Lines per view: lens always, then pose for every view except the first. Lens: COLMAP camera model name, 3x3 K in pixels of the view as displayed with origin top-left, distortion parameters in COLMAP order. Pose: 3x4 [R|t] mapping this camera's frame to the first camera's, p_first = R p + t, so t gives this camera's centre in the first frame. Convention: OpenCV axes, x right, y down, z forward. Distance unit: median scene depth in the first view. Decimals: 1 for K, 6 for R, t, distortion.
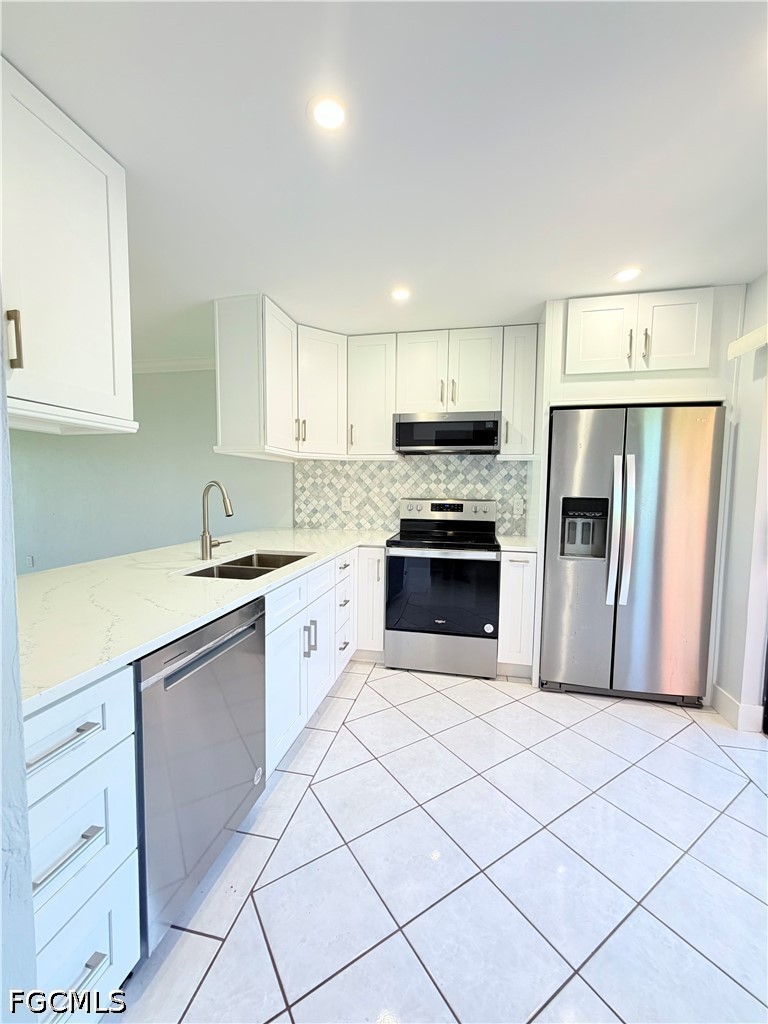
lens RADIAL K [[409.2, 0, 383.1], [0, 409.2, 511.9], [0, 0, 1]] dist [-0.002938, 0.000590]
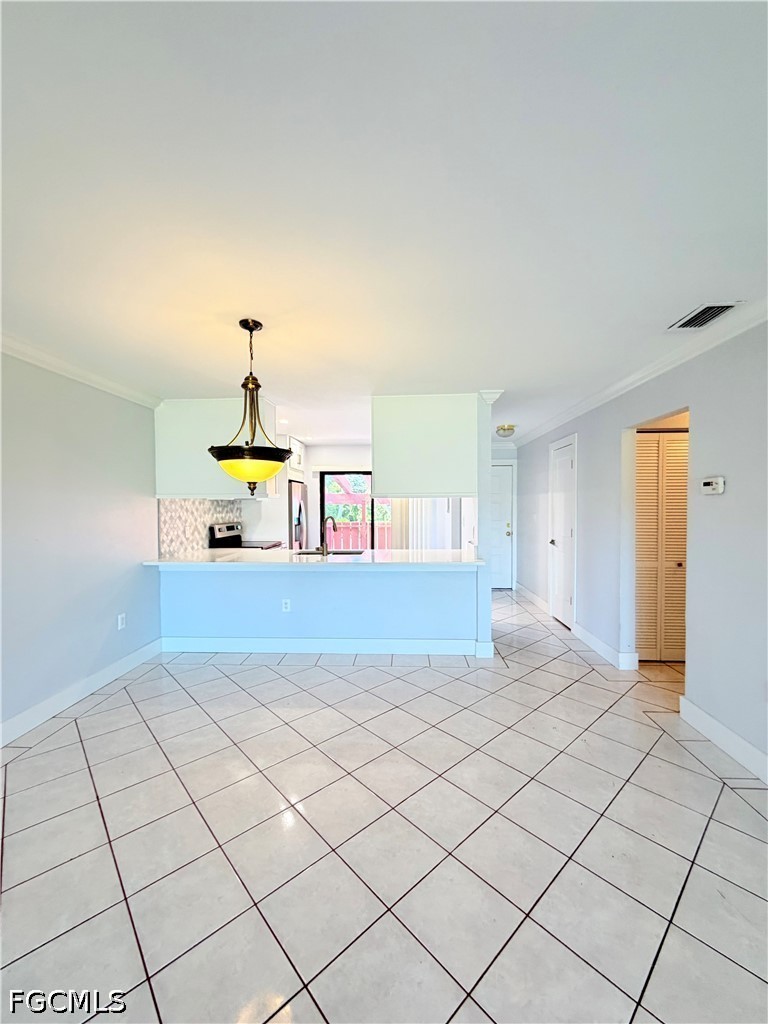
lens RADIAL K [[409.2, 0, 382.9], [0, 409.2, 515.4], [0, 0, 1]] dist [-0.002938, 0.000590]
pose [[-0.156292, -0.035814, 0.987061, -1.490249], [0.064061, 0.996871, 0.046313, -0.094559], [-0.985631, 0.070470, -0.153508, 0.628510]]
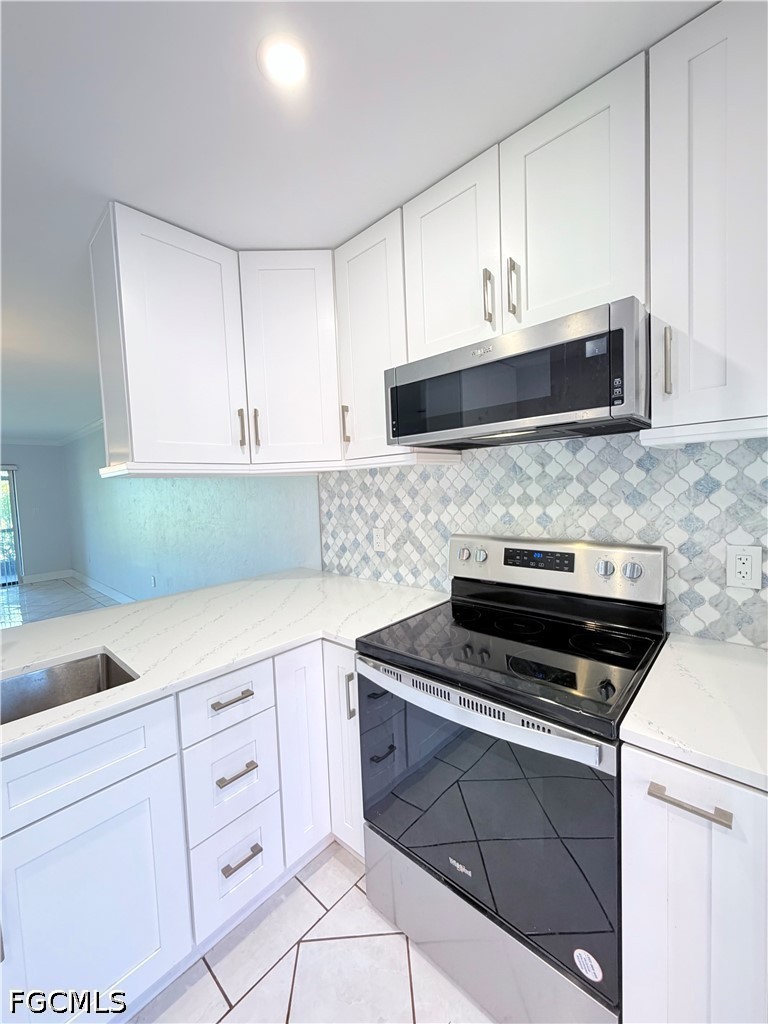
lens RADIAL K [[409.2, 0, 382.6], [0, 409.2, 508.6], [0, 0, 1]] dist [-0.002938, 0.000590]
pose [[0.859370, -0.018059, -0.511035, 0.233099], [0.017858, 0.999826, -0.005301, -0.065219], [0.511042, -0.004570, 0.859544, 0.510079]]
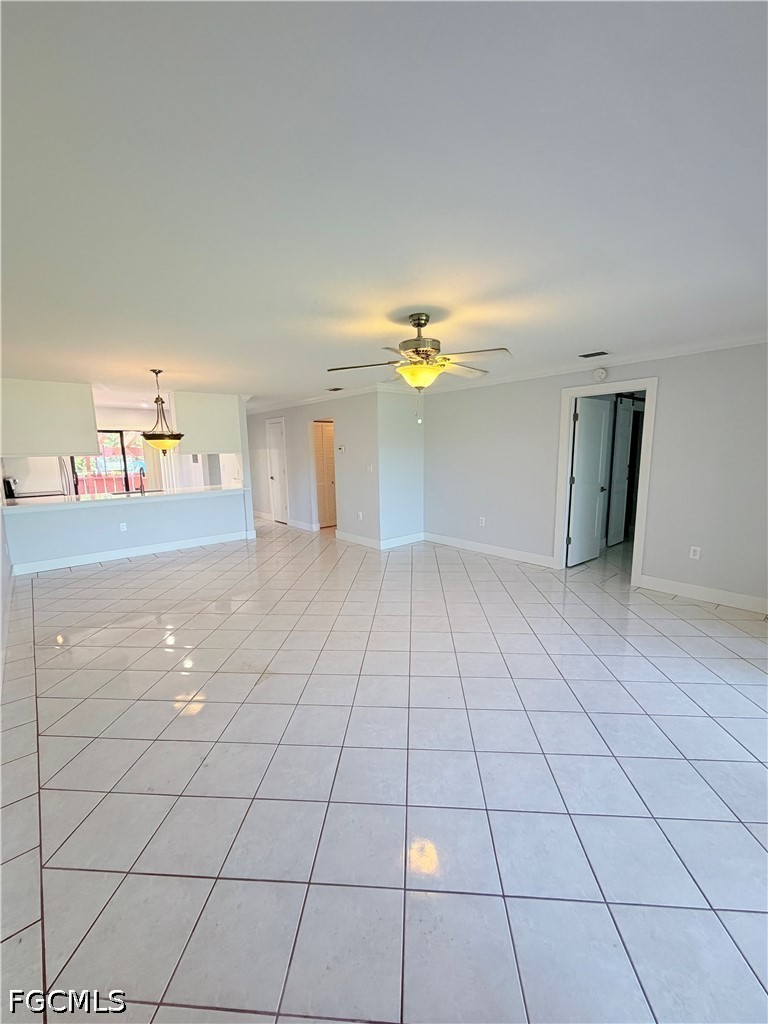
lens RADIAL K [[409.2, 0, 383.7], [0, 409.2, 509.3], [0, 0, 1]] dist [-0.002938, 0.000590]
pose [[-0.793966, -0.085084, 0.601979, -2.256515], [0.046717, 0.978693, 0.199945, -0.177994], [-0.606164, 0.186872, -0.773074, 1.411721]]
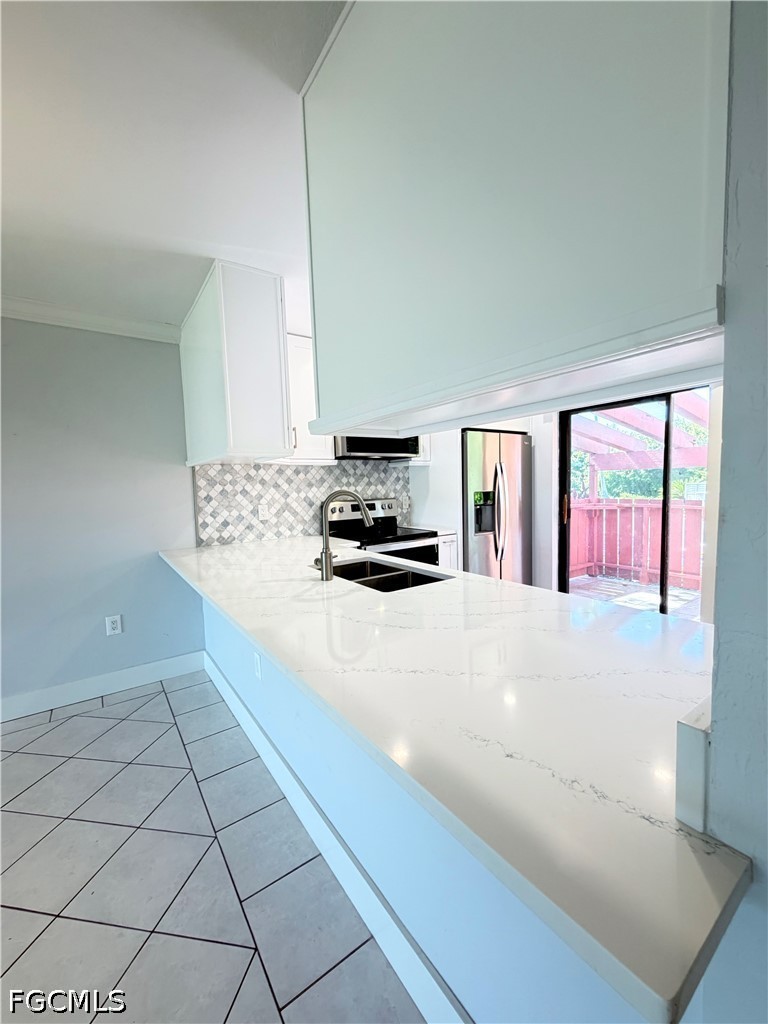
lens RADIAL K [[409.2, 0, 383.9], [0, 409.2, 512.0], [0, 0, 1]] dist [-0.002938, 0.000590]
pose [[0.675535, -0.080307, 0.732942, -0.606128], [0.082365, 0.996048, 0.033221, -0.029580], [-0.732713, 0.037927, 0.679480, 0.193982]]
